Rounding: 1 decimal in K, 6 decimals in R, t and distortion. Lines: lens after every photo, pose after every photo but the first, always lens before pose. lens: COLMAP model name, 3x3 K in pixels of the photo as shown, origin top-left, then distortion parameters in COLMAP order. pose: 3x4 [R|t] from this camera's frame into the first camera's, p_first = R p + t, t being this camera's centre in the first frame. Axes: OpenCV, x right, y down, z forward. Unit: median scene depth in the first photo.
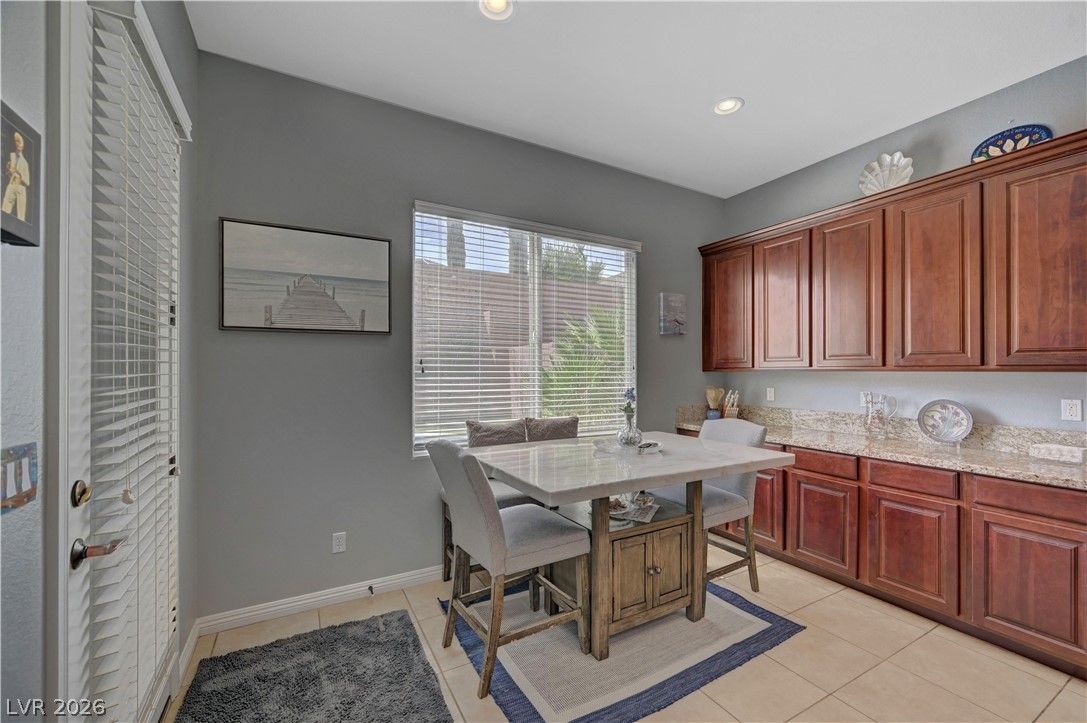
lens RADIAL K [[440.7, 0, 557.6], [0, 440.7, 367.0], [0, 0, 1]] dist [-0.001952, 0.000171]
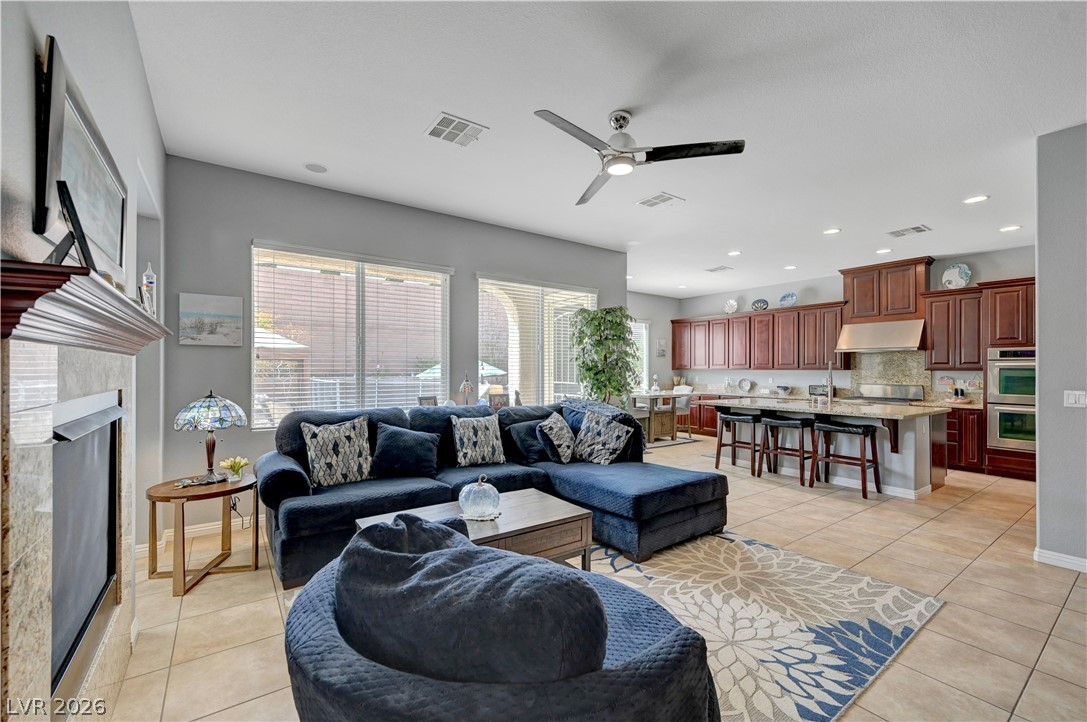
lens RADIAL K [[452.6, 0, 566.9], [0, 452.6, 366.9], [0, 0, 1]] dist [0.004136, 0.000598]
pose [[0.992518, 0.000792, 0.122095, -0.954997], [-0.000807, 1.000000, 0.000073, -0.013347], [-0.122094, -0.000171, 0.992518, -2.444594]]
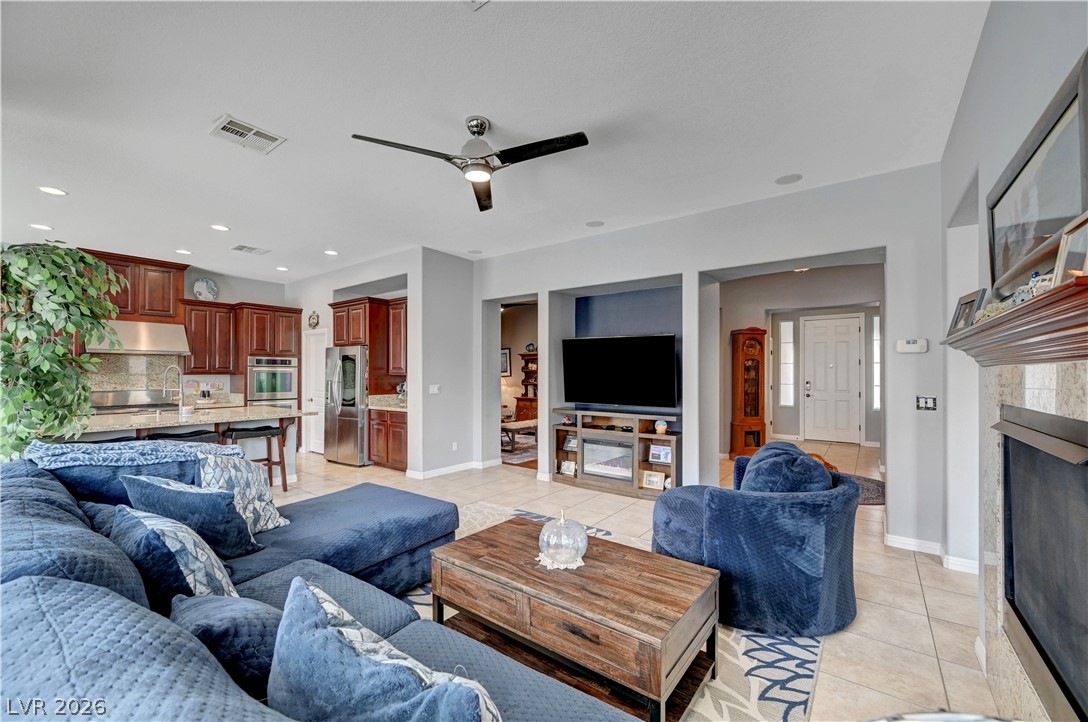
lens RADIAL K [[441.1, 0, 522.7], [0, 441.1, 367.1], [0, 0, 1]] dist [-0.001952, 0.000171]
pose [[-0.366364, 0.009610, 0.930422, -1.805142], [-0.005124, 0.999911, -0.012346, -0.017288], [-0.930458, -0.009291, -0.366282, -0.931505]]
